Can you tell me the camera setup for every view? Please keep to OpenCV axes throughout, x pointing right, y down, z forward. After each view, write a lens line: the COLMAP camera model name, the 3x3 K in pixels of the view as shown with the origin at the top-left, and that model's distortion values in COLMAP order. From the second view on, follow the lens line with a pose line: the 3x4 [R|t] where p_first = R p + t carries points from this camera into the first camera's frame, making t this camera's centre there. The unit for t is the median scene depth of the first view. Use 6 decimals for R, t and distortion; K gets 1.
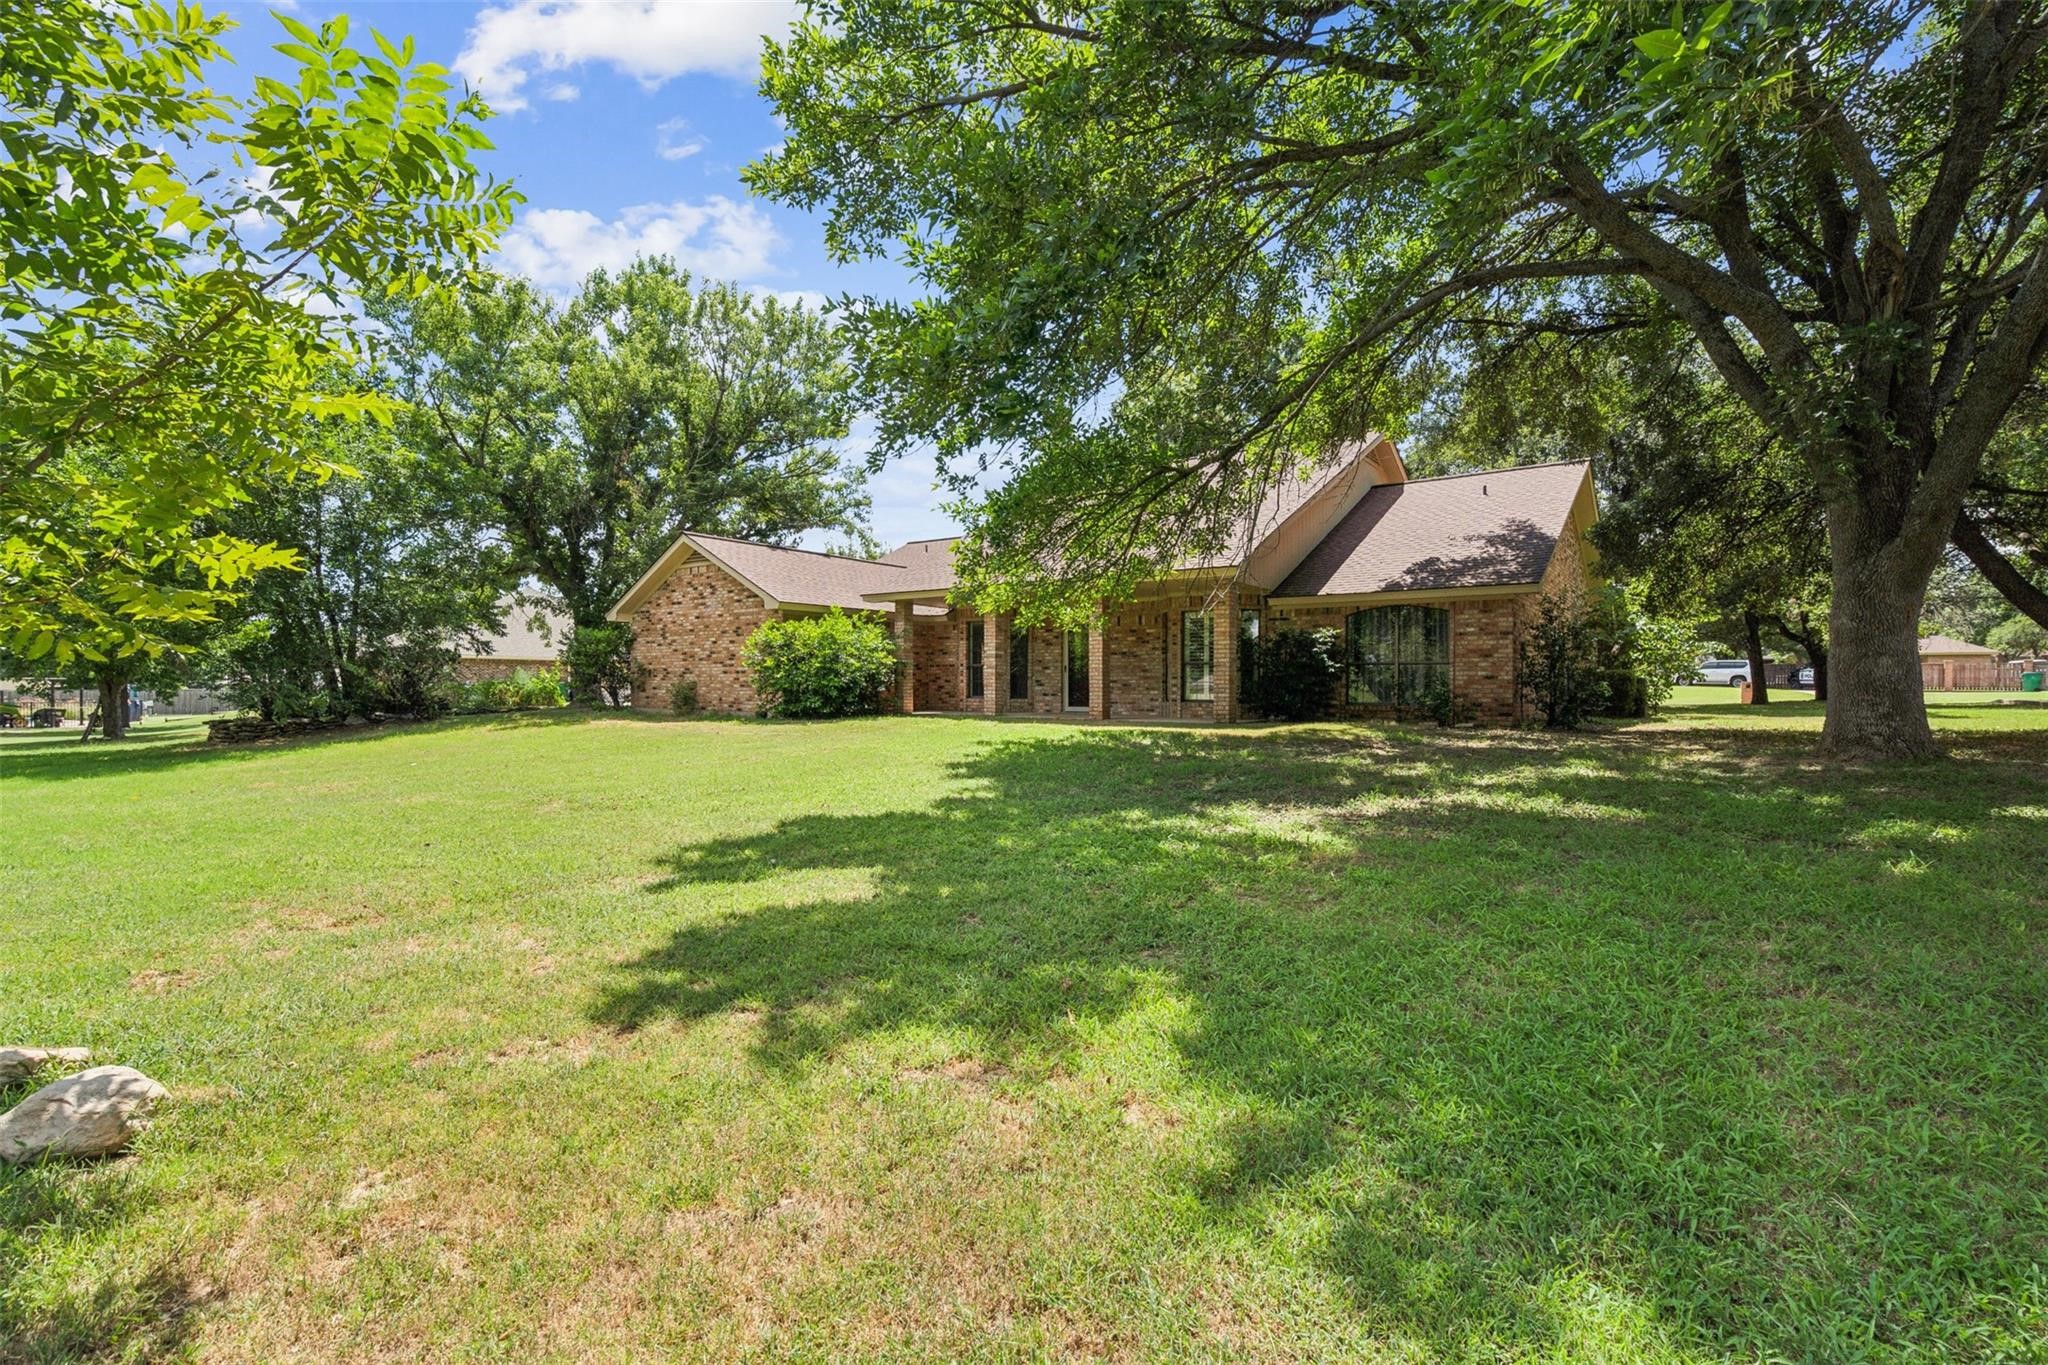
lens RADIAL K [[952.3, 0, 1024.0], [0, 952.3, 682.5], [0, 0, 1]] dist [-0.000888, -0.000144]
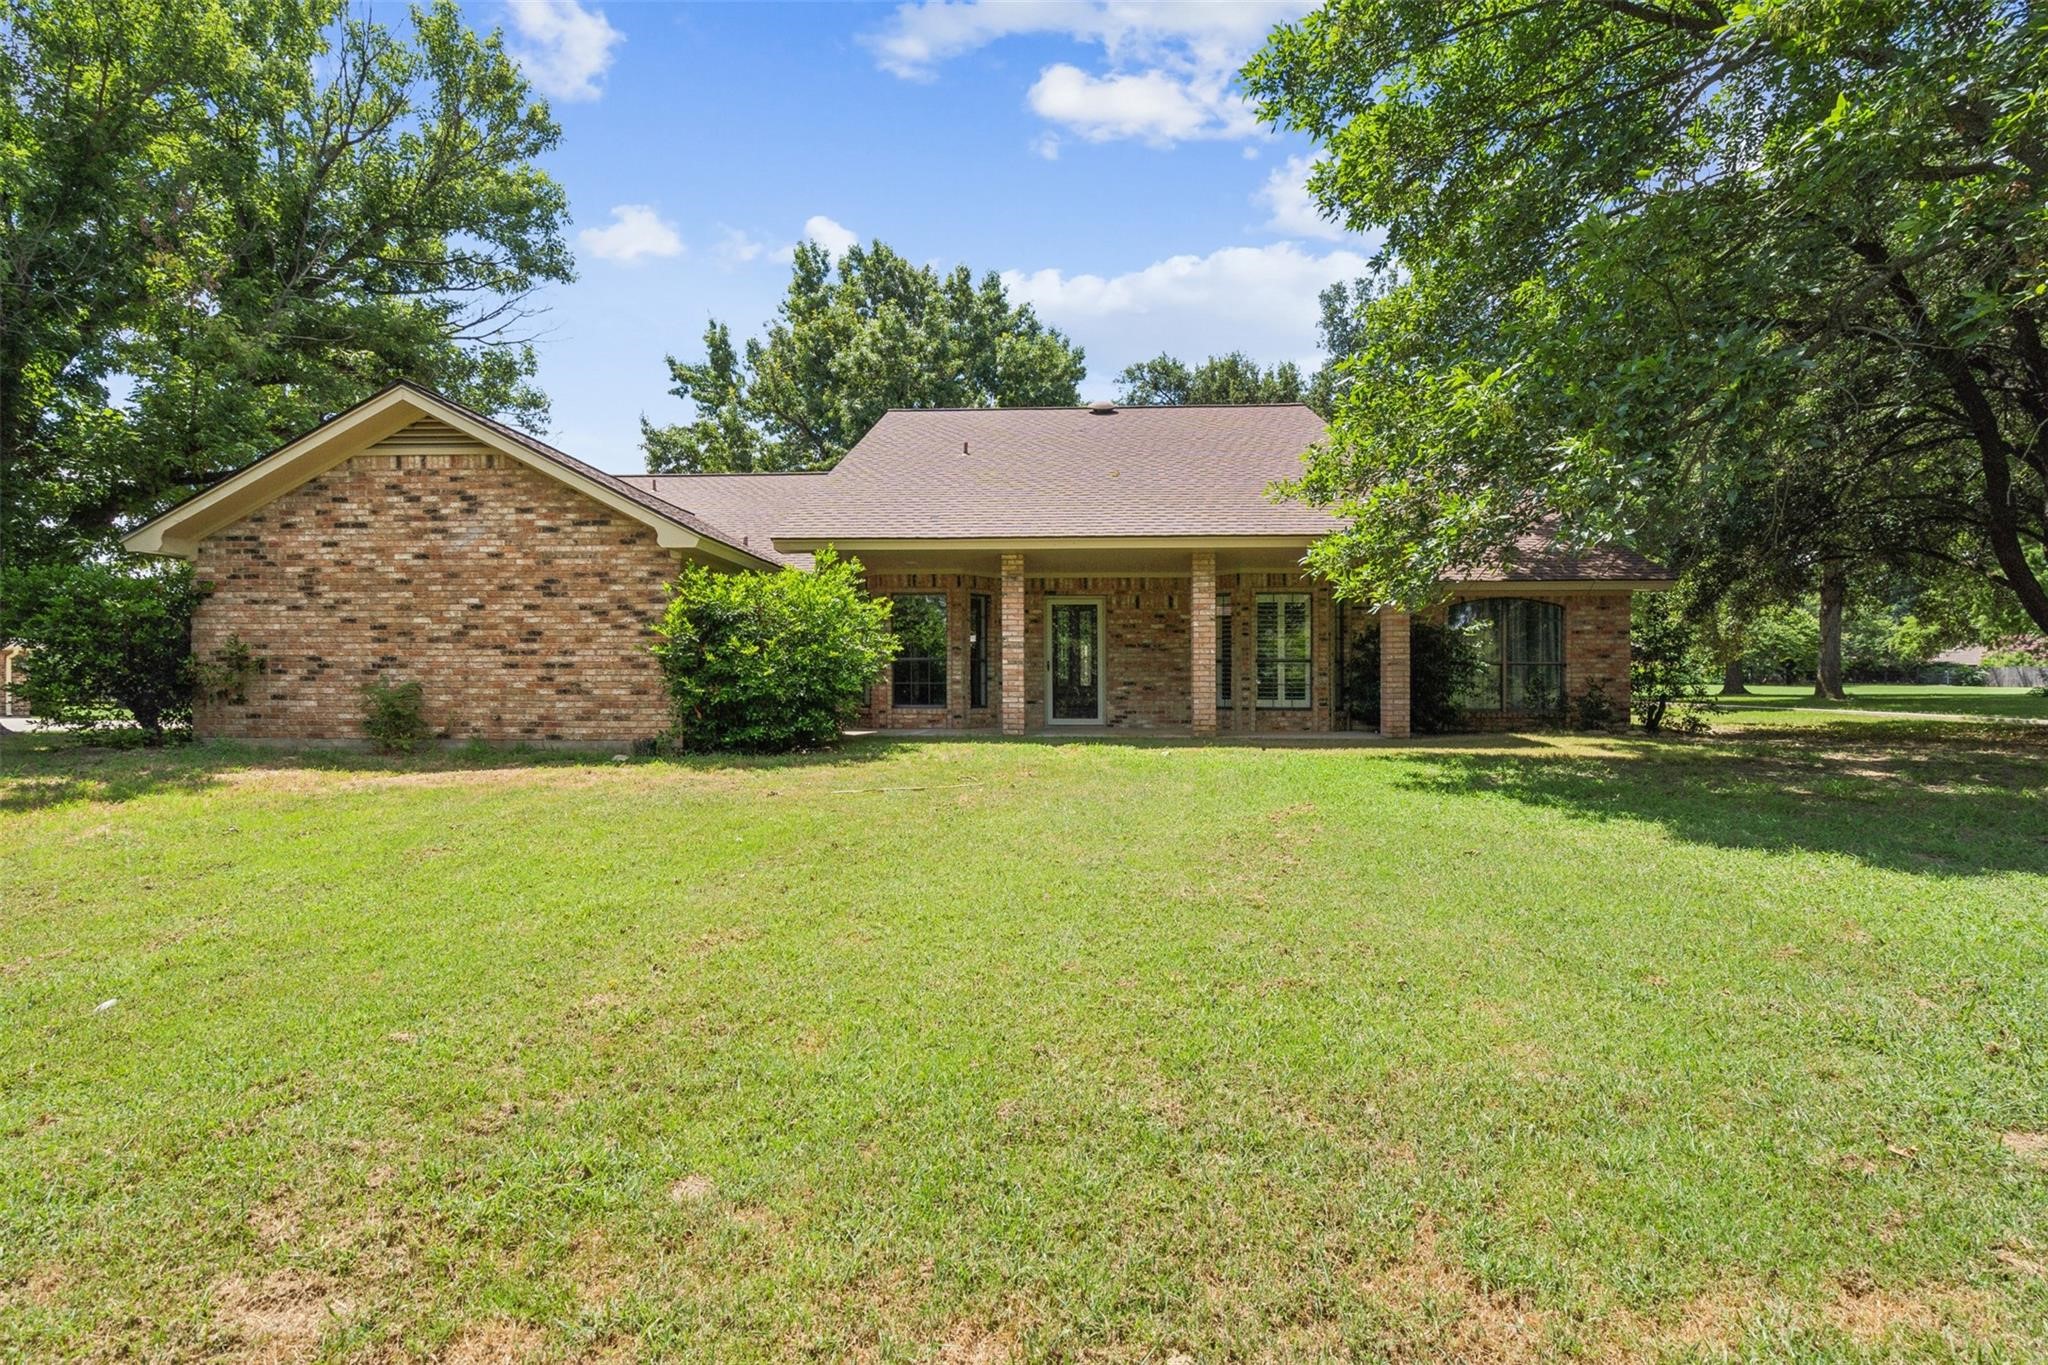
lens RADIAL K [[952.3, 0, 1024.0], [0, 952.3, 682.5], [0, 0, 1]] dist [-0.000888, -0.000144]
pose [[0.830520, -0.001158, 0.556988, -0.366195], [-0.001376, 0.999991, 0.004132, -0.004395], [-0.556987, -0.004199, 0.830510, 0.413035]]
